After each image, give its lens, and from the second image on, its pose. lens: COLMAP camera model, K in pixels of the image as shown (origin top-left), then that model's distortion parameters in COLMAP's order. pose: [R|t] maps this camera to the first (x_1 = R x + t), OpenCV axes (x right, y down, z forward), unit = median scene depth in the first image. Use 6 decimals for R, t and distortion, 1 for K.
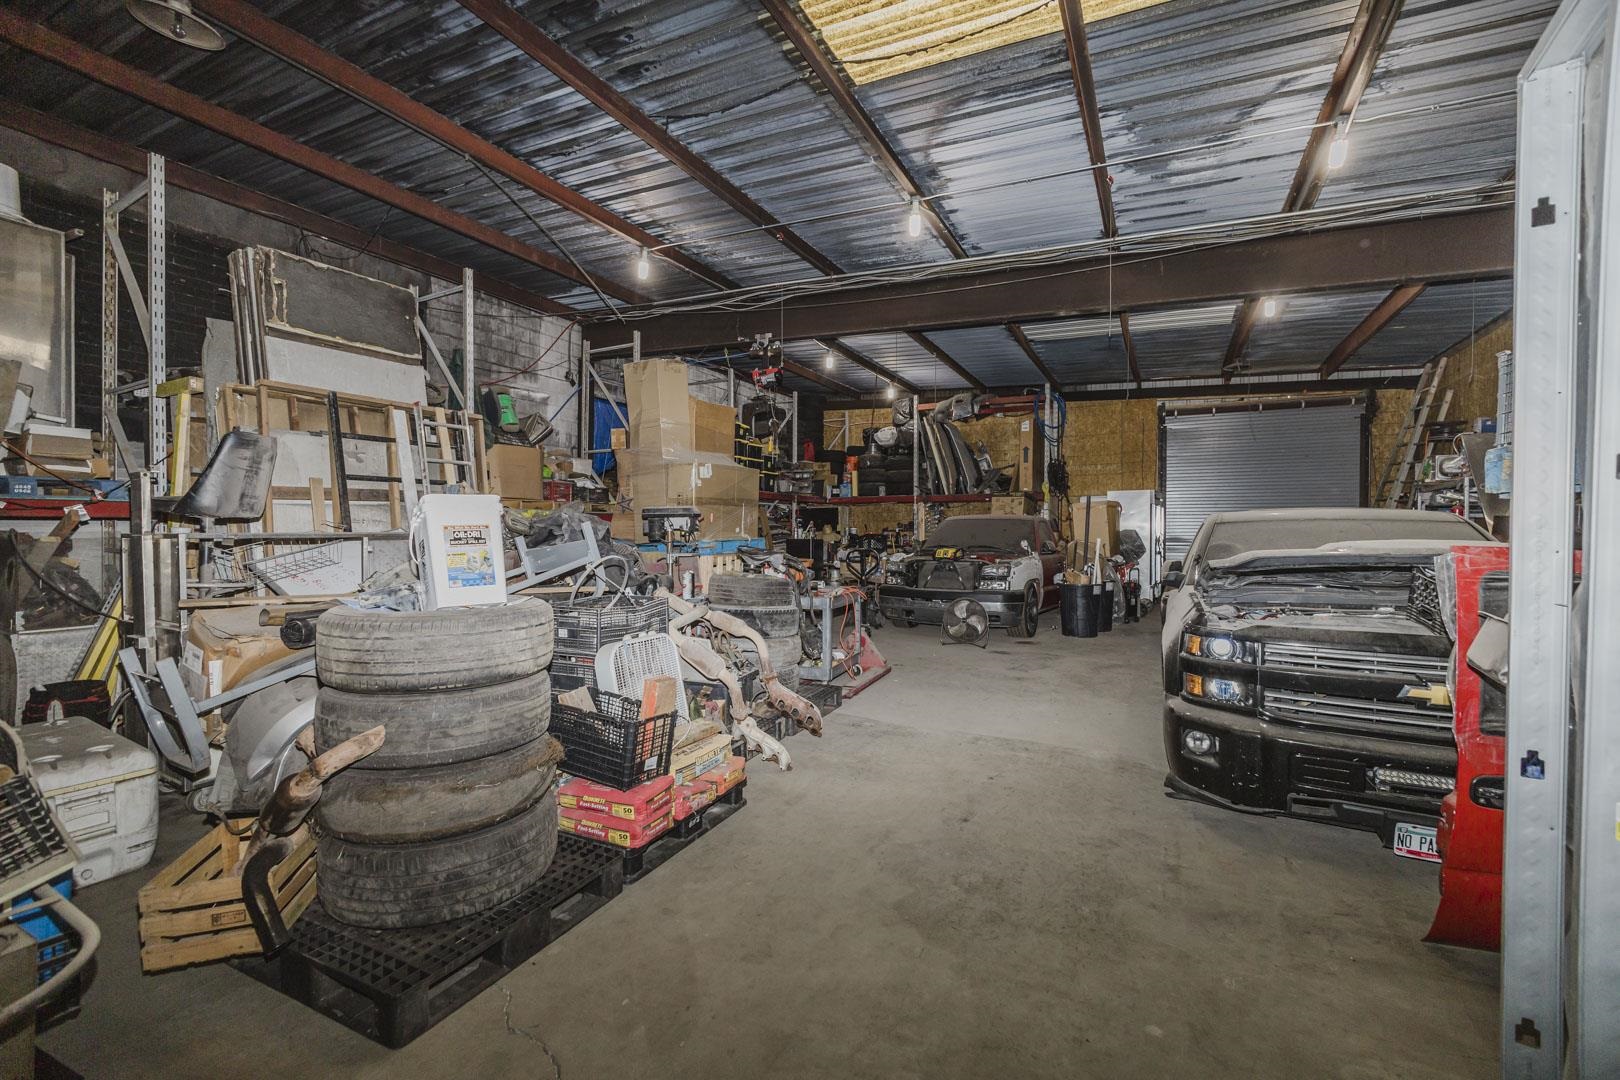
lens RADIAL K [[715.2, 0, 810.0], [0, 715.2, 540.0], [0, 0, 1]] dist [-0.008351, 0.000784]
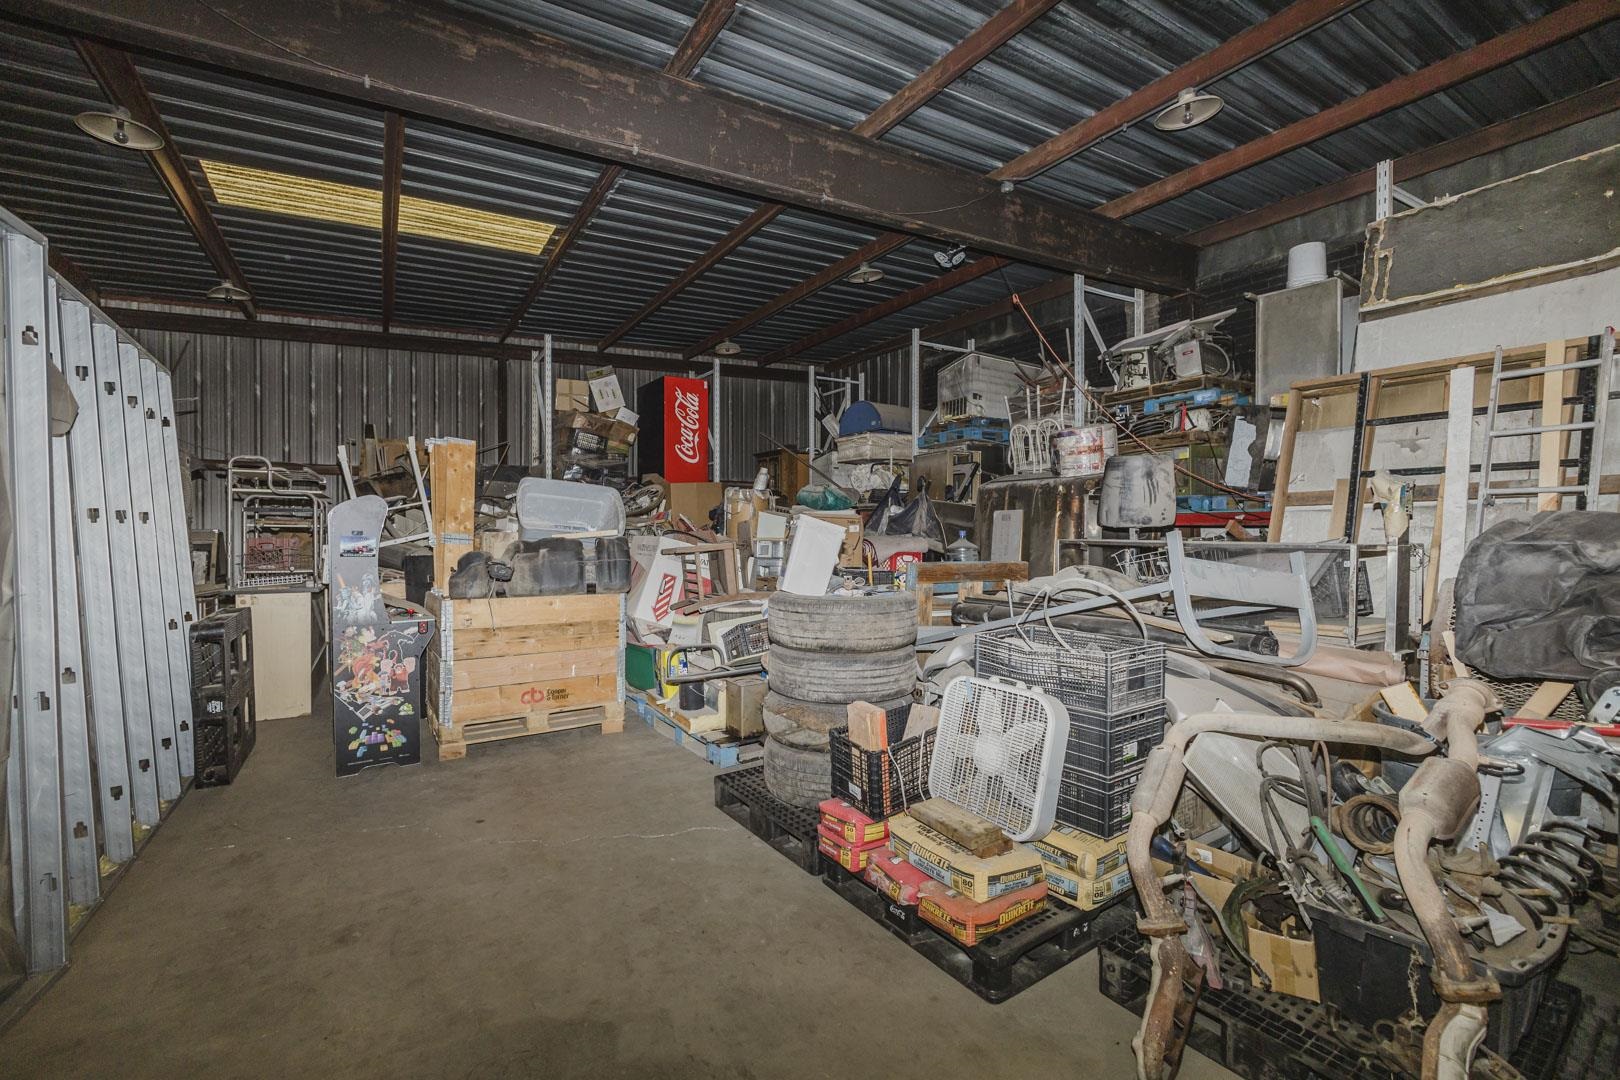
lens RADIAL K [[715.2, 0, 810.0], [0, 715.2, 540.0], [0, 0, 1]] dist [-0.008351, 0.000784]
pose [[-0.521249, 0.011230, -0.853331, 0.368501], [-0.016115, 0.999606, 0.022998, -0.021878], [0.853253, 0.025739, -0.520862, 0.872102]]
